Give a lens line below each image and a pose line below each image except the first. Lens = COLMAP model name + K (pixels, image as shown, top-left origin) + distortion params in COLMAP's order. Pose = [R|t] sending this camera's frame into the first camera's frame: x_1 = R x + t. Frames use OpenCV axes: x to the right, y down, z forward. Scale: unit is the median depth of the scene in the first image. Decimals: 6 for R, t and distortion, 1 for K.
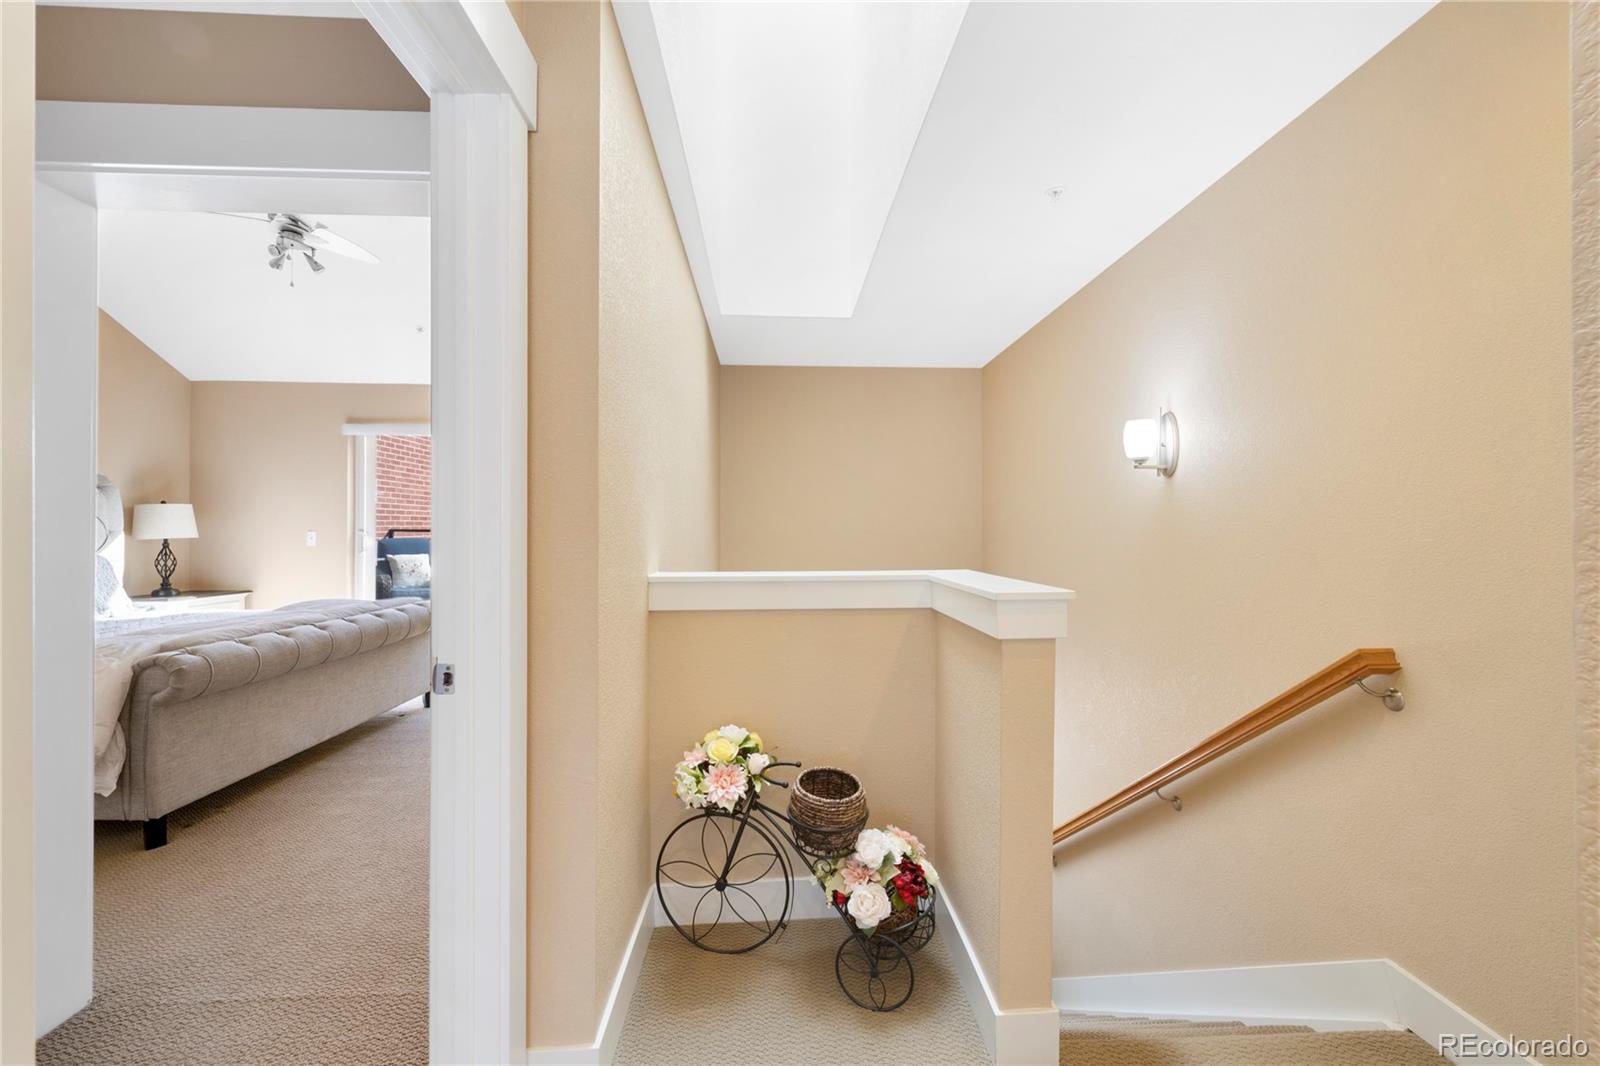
lens RADIAL K [[626.0, 0, 801.1], [0, 626.0, 532.5], [0, 0, 1]] dist [0.009134, -0.001137]
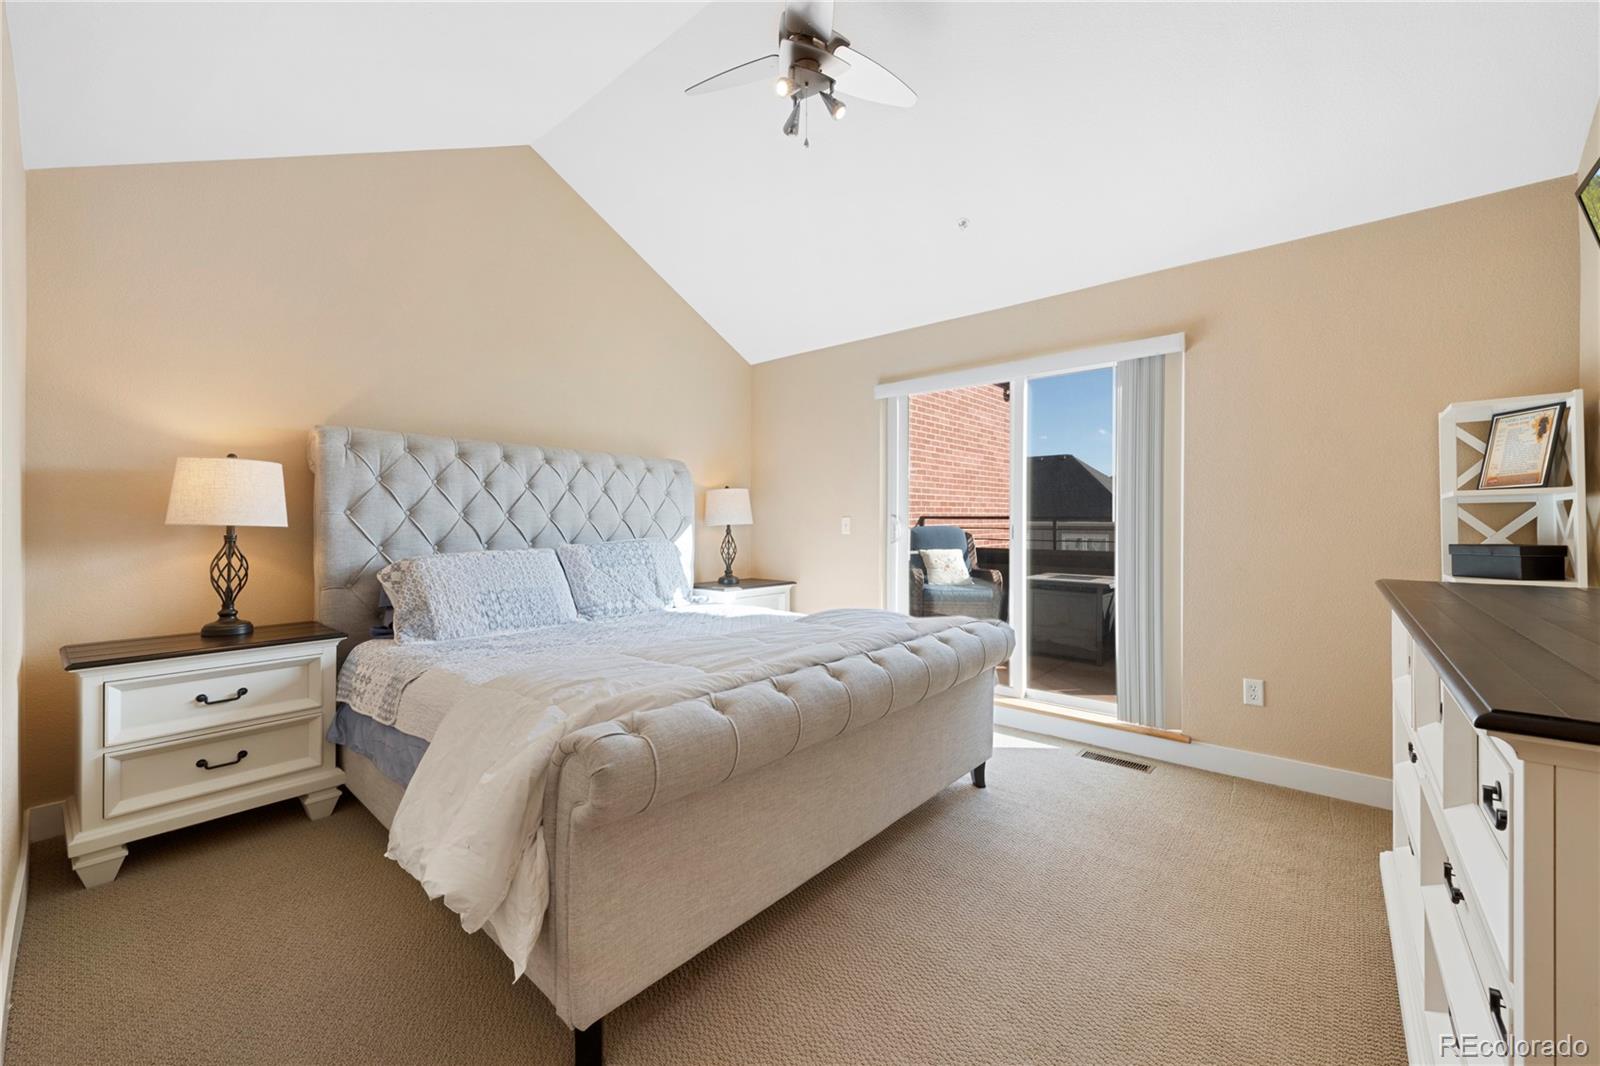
lens RADIAL K [[626.0, 0, 800.1], [0, 626.0, 523.6], [0, 0, 1]] dist [0.009134, -0.001137]
pose [[0.722908, -0.000605, -0.690945, -0.239188], [0.001558, 0.999999, 0.000753, 0.006123], [0.690943, -0.001621, 0.722907, 0.347655]]
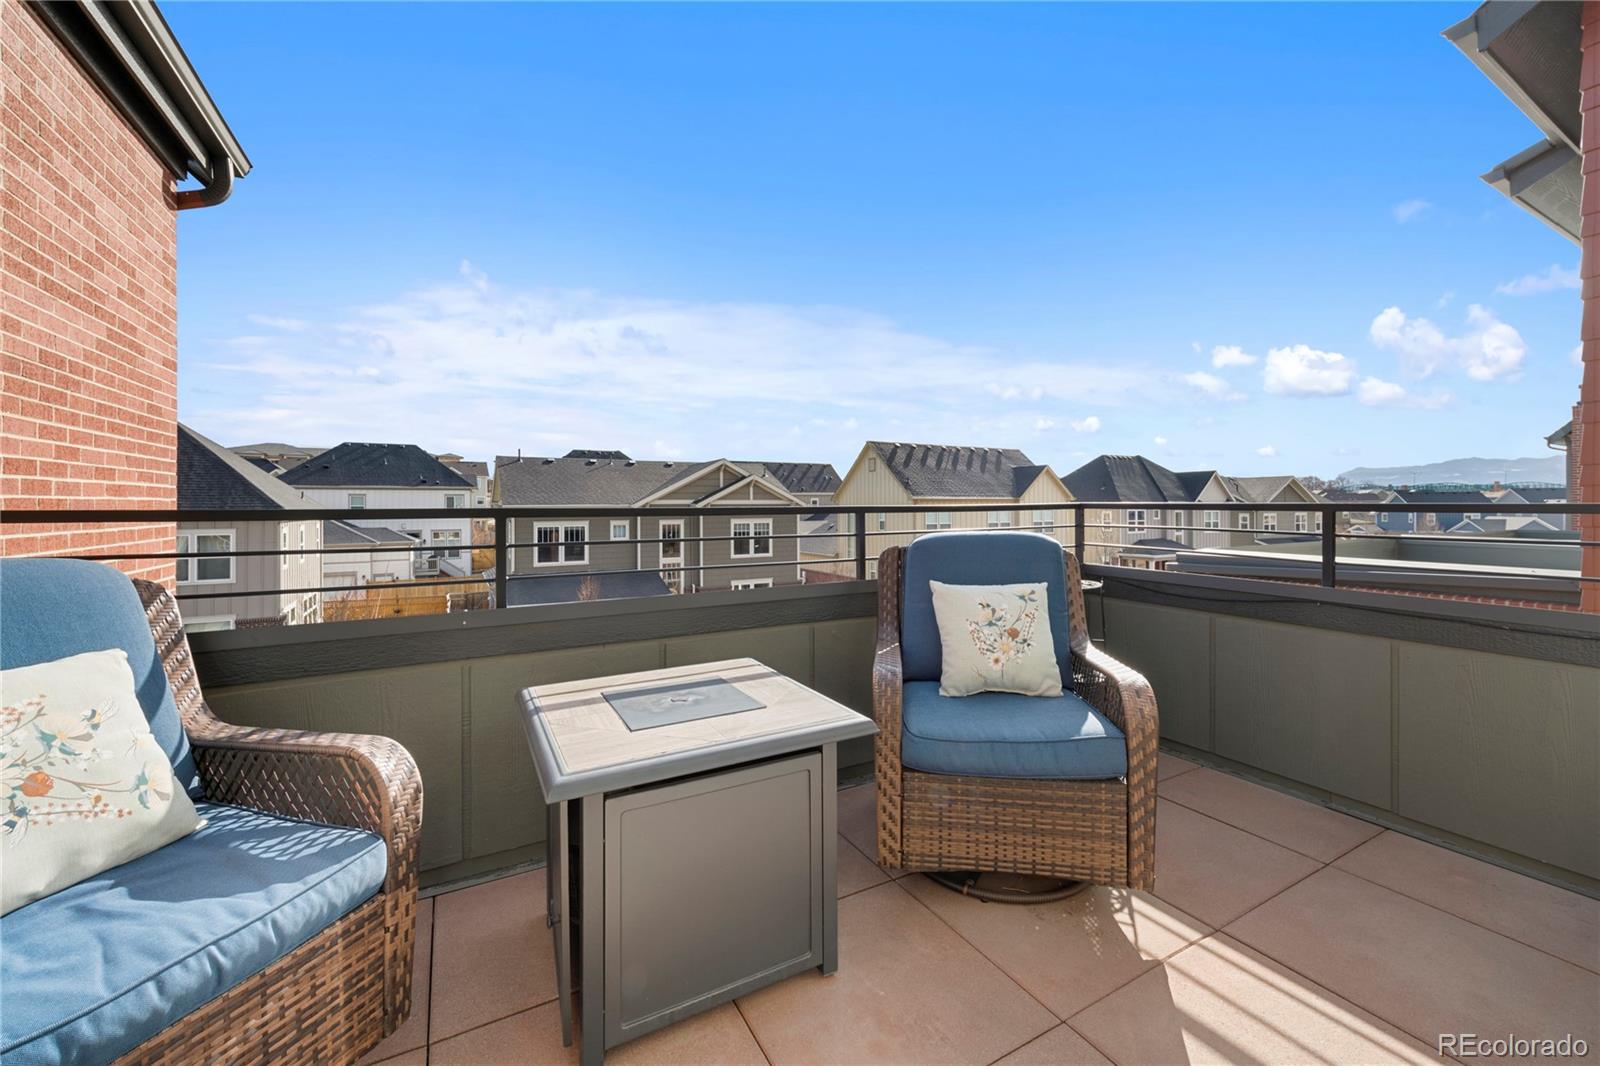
lens RADIAL K [[626.0, 0, 810.5], [0, 626.0, 523.8], [0, 0, 1]] dist [0.009134, -0.001137]
pose [[0.895854, -0.006419, 0.444302, -0.648049], [0.002470, 0.999952, 0.009468, -0.000419], [-0.444341, -0.007384, 0.895827, 0.983543]]
